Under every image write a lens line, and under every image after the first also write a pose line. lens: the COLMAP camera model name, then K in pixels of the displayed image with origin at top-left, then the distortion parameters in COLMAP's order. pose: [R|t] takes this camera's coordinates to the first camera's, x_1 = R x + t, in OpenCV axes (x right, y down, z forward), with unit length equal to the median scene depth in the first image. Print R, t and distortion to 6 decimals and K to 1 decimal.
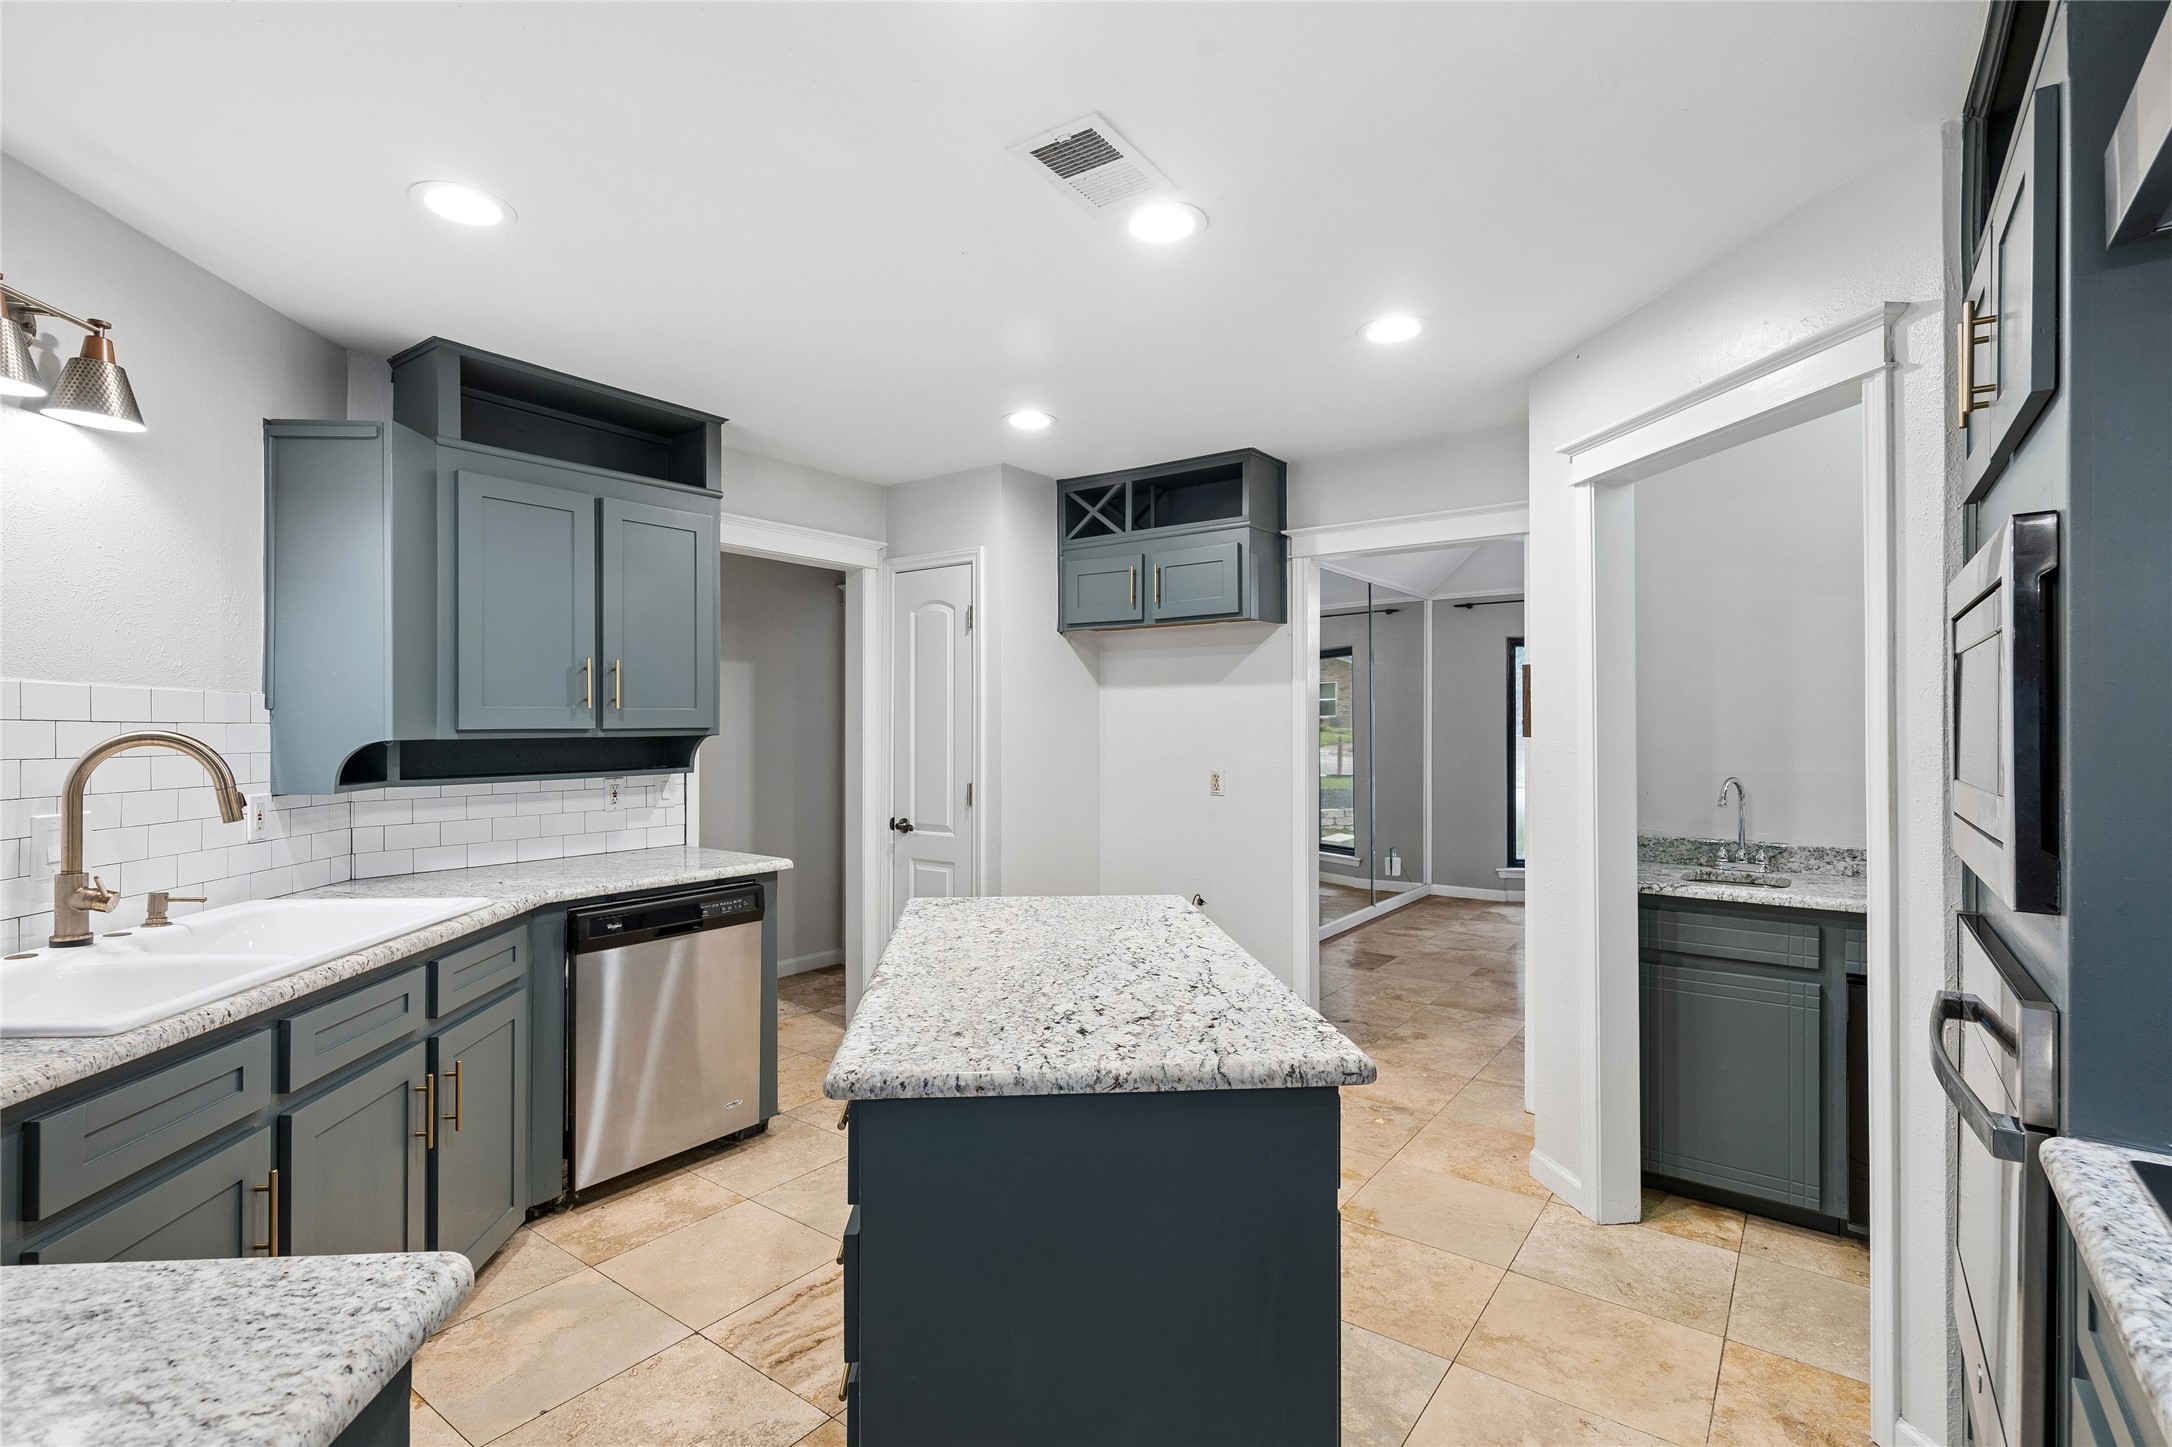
lens RADIAL K [[1012.5, 0, 1086.0], [0, 1012.5, 723.5], [0, 0, 1]] dist [-0.002060, 0.000848]
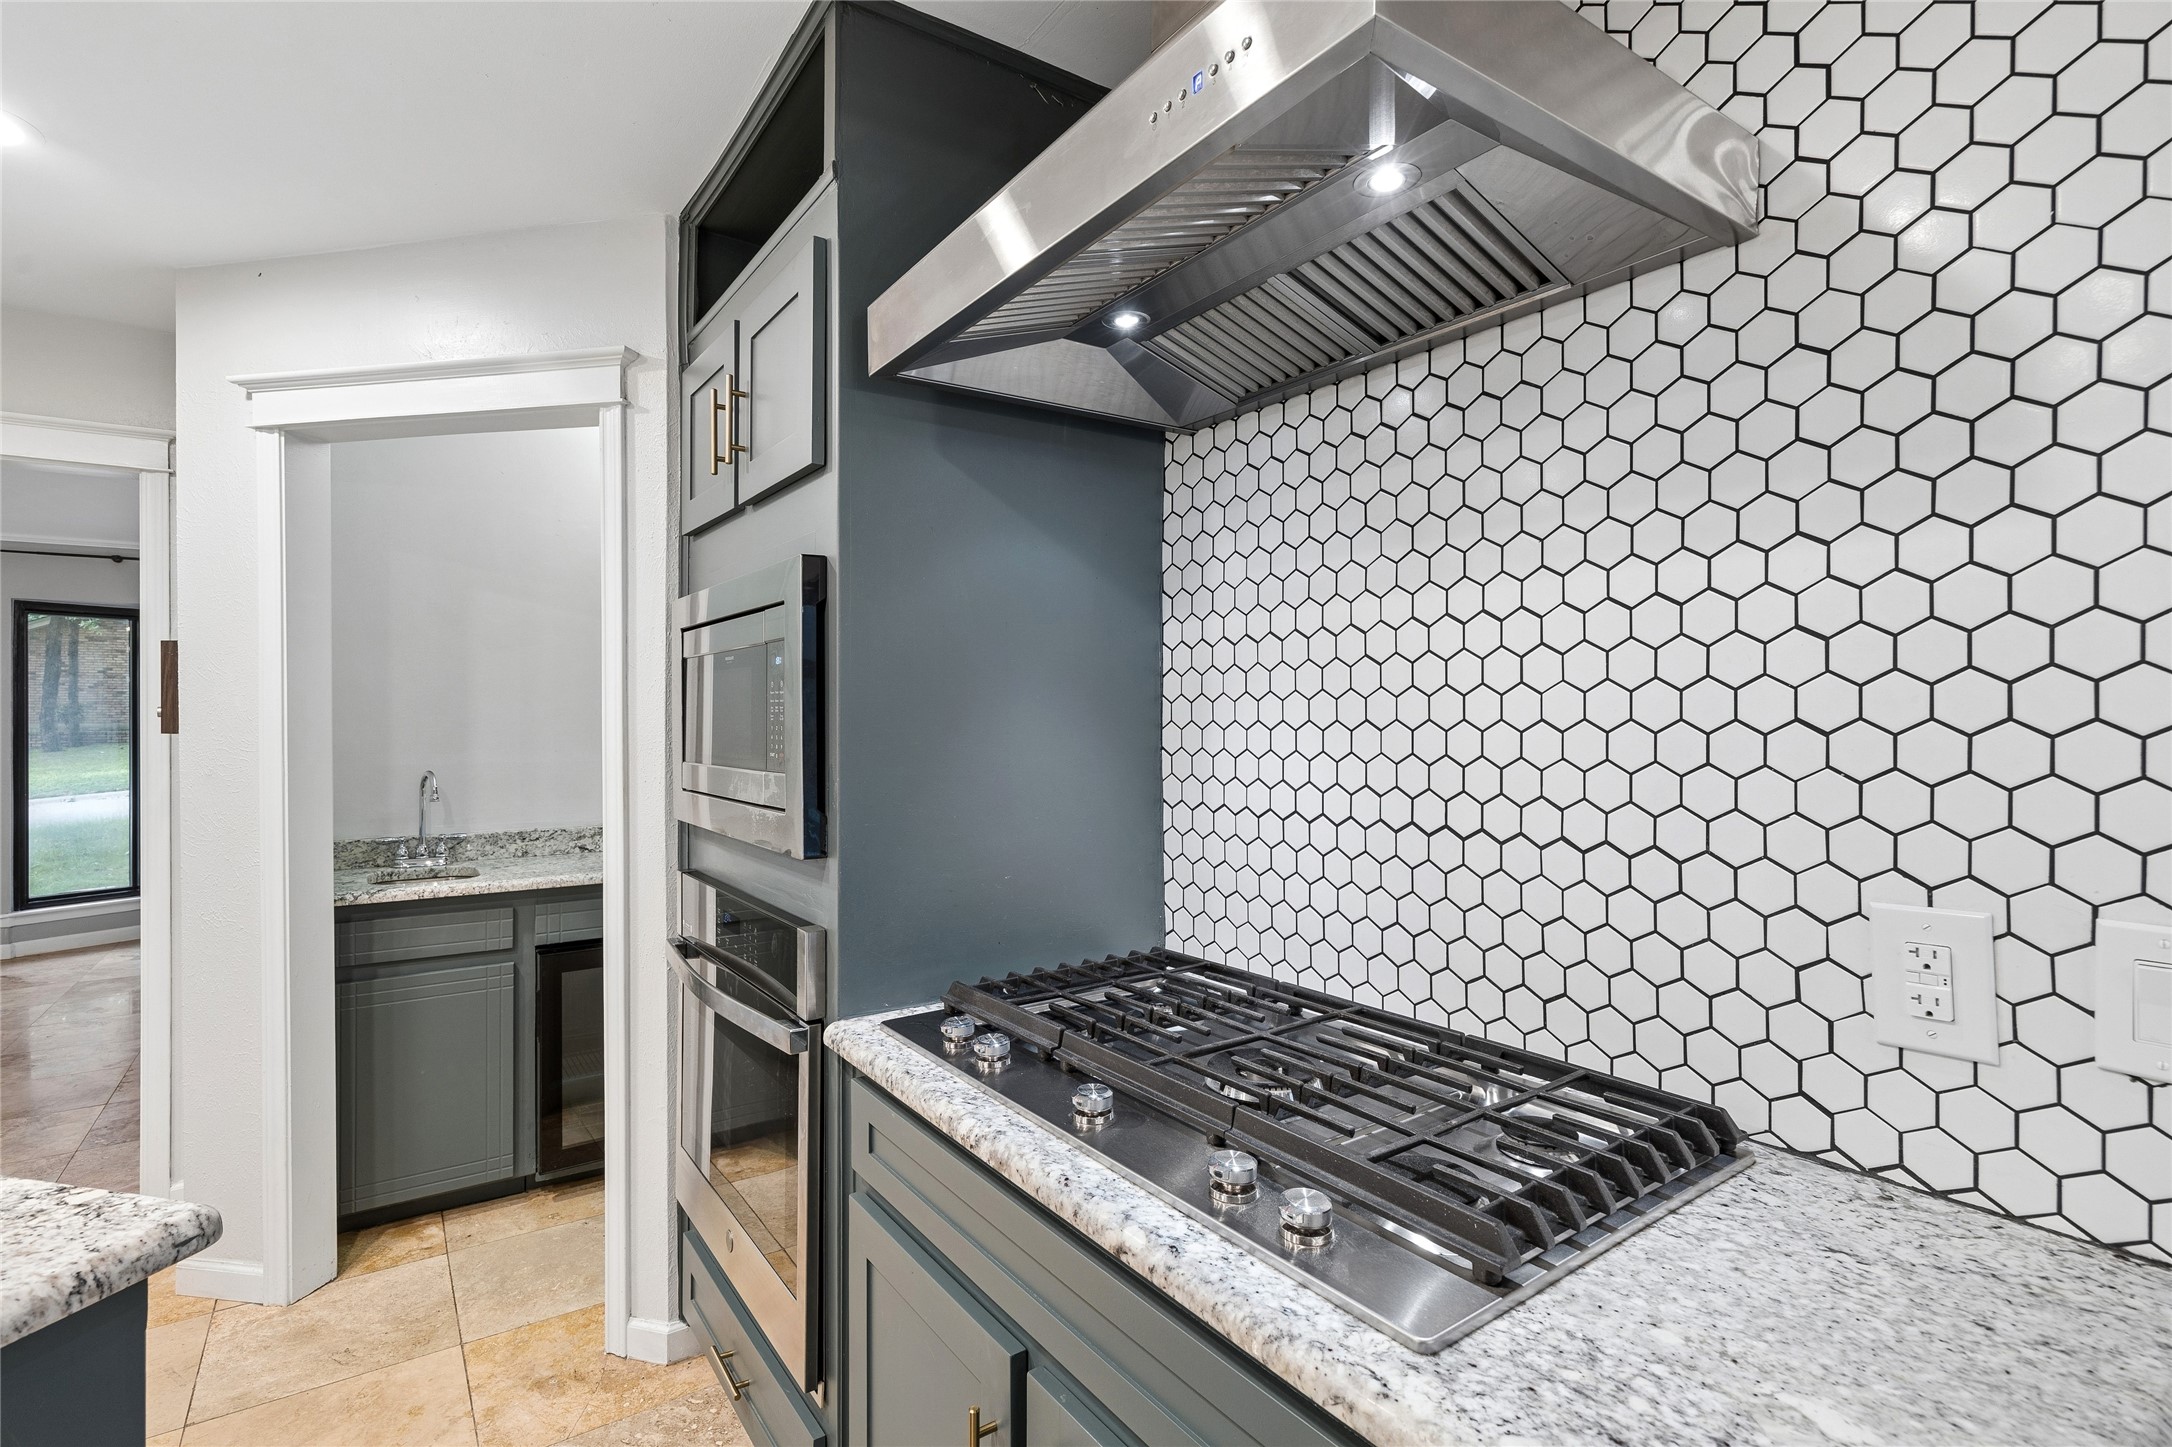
lens RADIAL K [[1013.6, 0, 1043.9], [0, 1013.6, 715.1], [0, 0, 1]] dist [-0.000609, 0.000215]
pose [[0.325485, -0.001052, 0.945547, -0.092336], [0.002068, 0.999998, 0.000401, 0.000079], [-0.945545, 0.001825, 0.325486, 0.122717]]
